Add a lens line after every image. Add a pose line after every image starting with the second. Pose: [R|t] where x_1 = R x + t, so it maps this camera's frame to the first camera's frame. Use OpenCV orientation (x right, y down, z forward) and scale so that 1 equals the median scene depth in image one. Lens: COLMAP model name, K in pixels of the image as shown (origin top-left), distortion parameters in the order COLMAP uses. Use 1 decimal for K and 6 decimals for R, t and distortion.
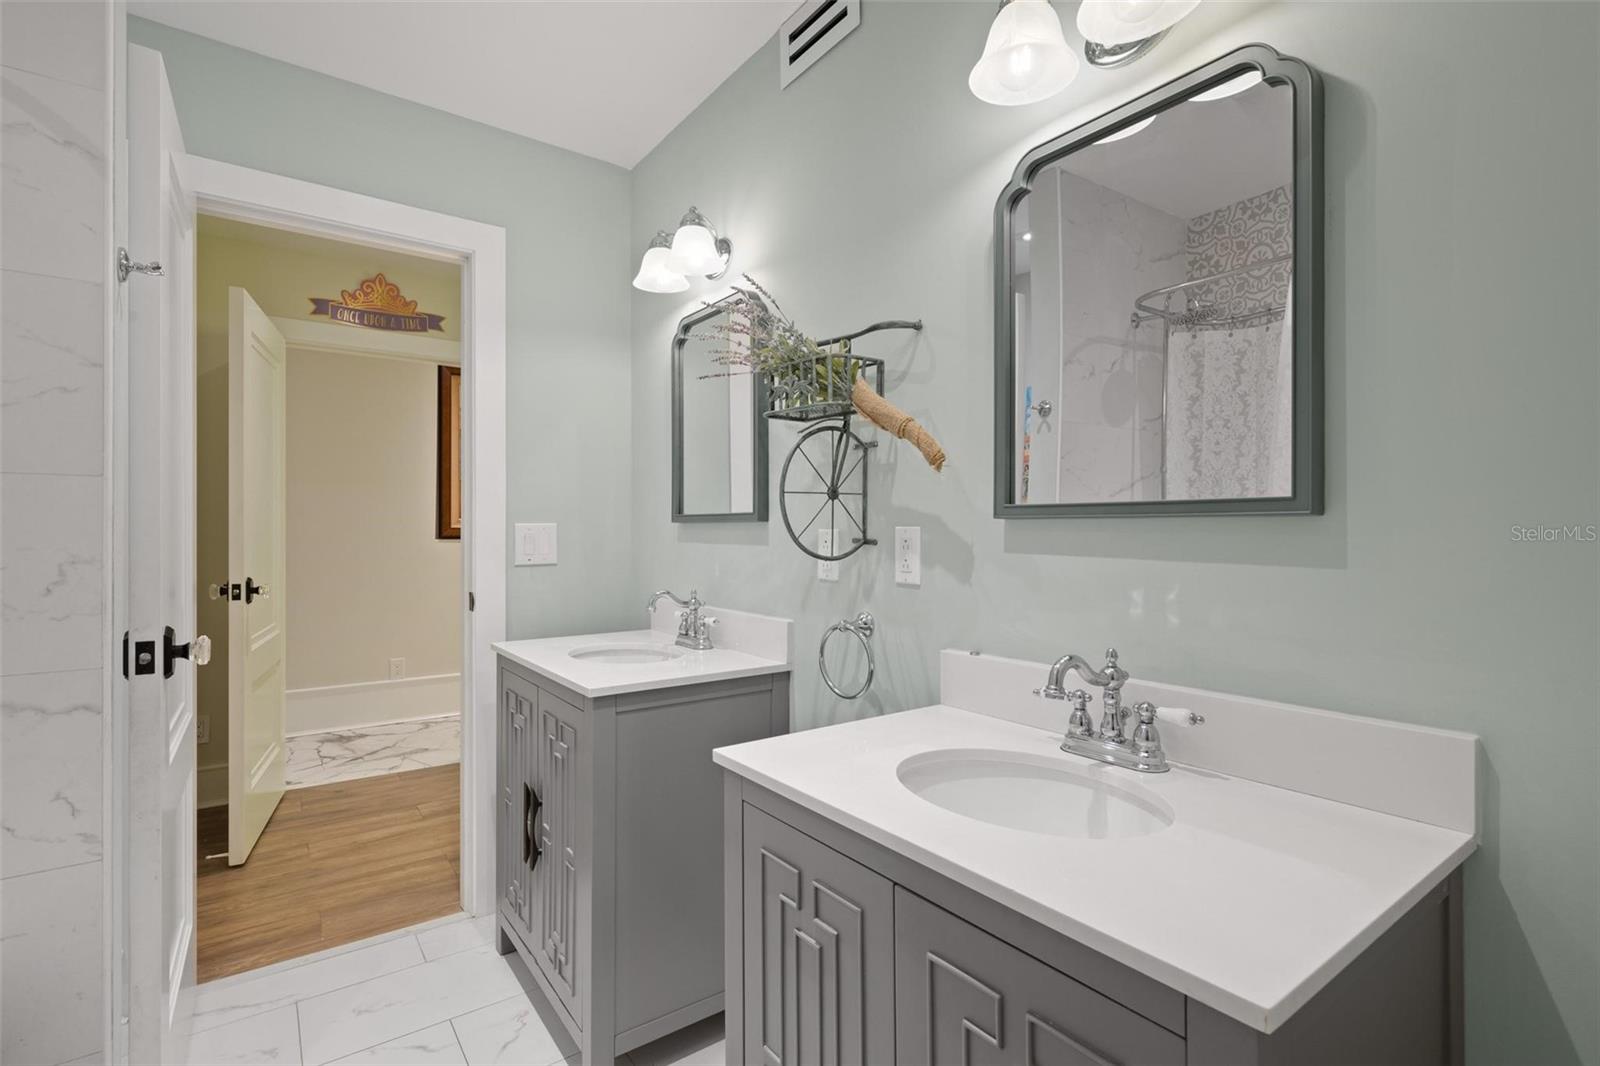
lens RADIAL K [[758.6, 0, 800.5], [0, 758.6, 526.9], [0, 0, 1]] dist [0.004040, -0.001690]
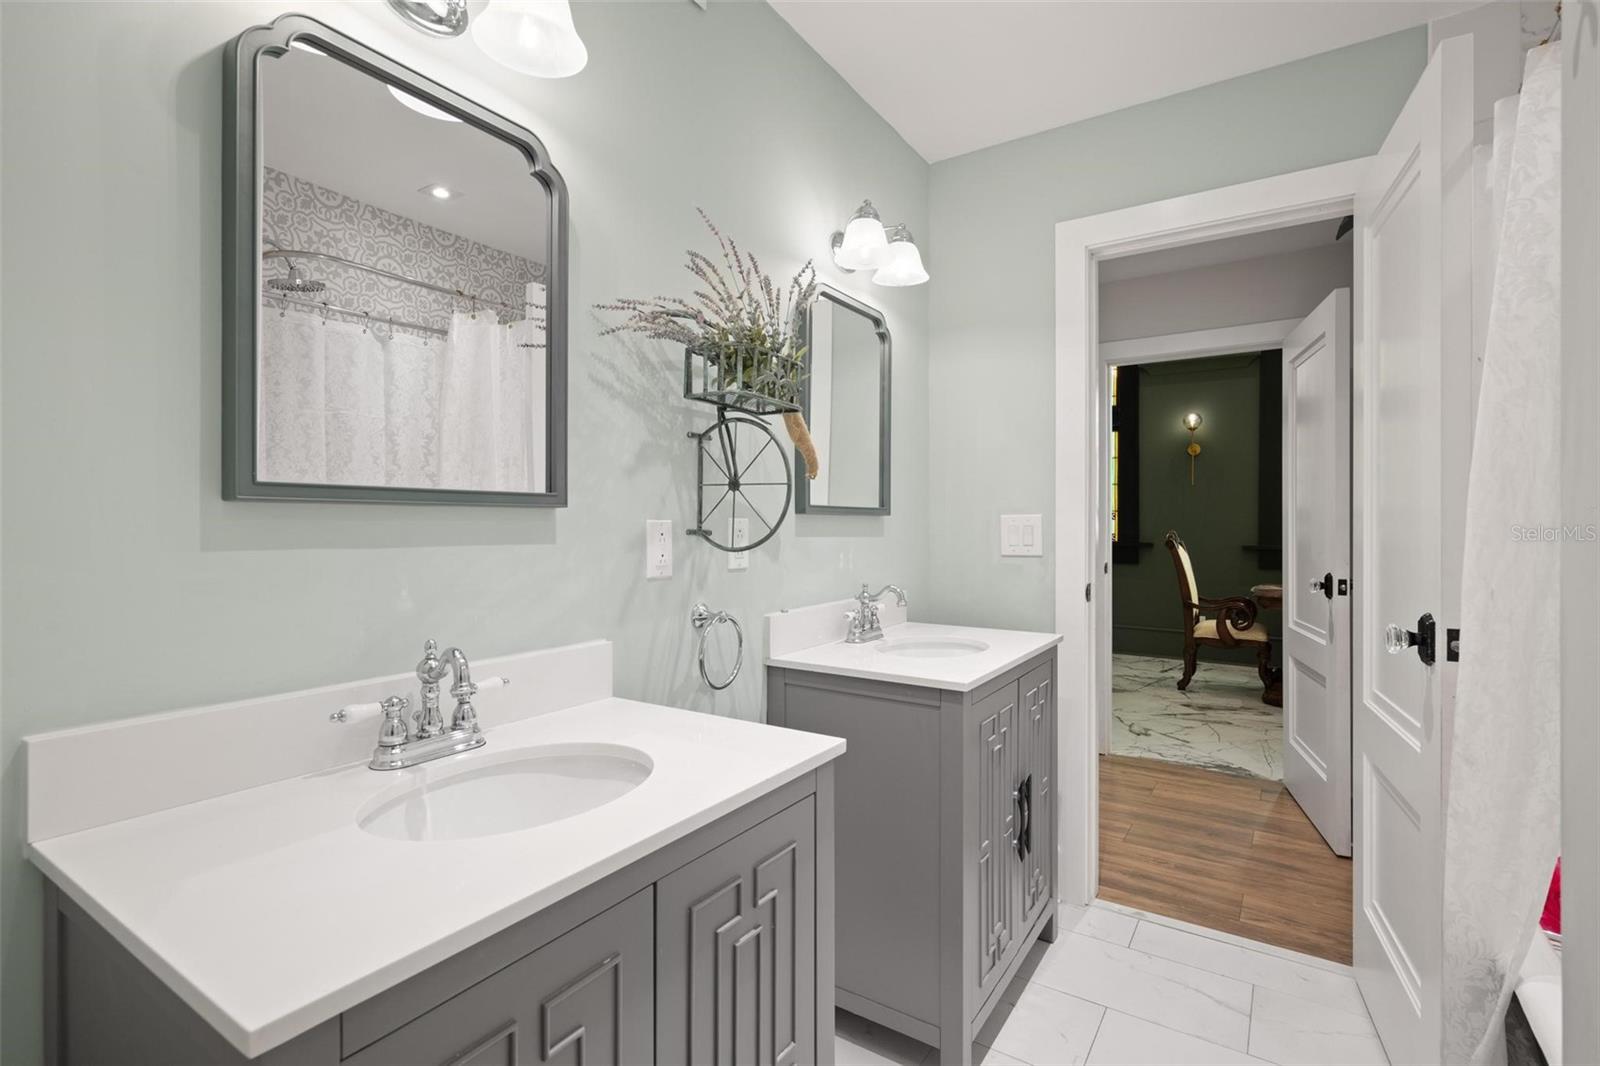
lens RADIAL K [[758.6, 0, 767.5], [0, 758.6, 532.6], [0, 0, 1]] dist [0.004040, -0.001690]
pose [[-0.339292, -0.012824, 0.940594, -0.905633], [-0.005680, 0.999917, 0.011583, 0.007701], [-0.940664, -0.001413, -0.339336, 1.287448]]
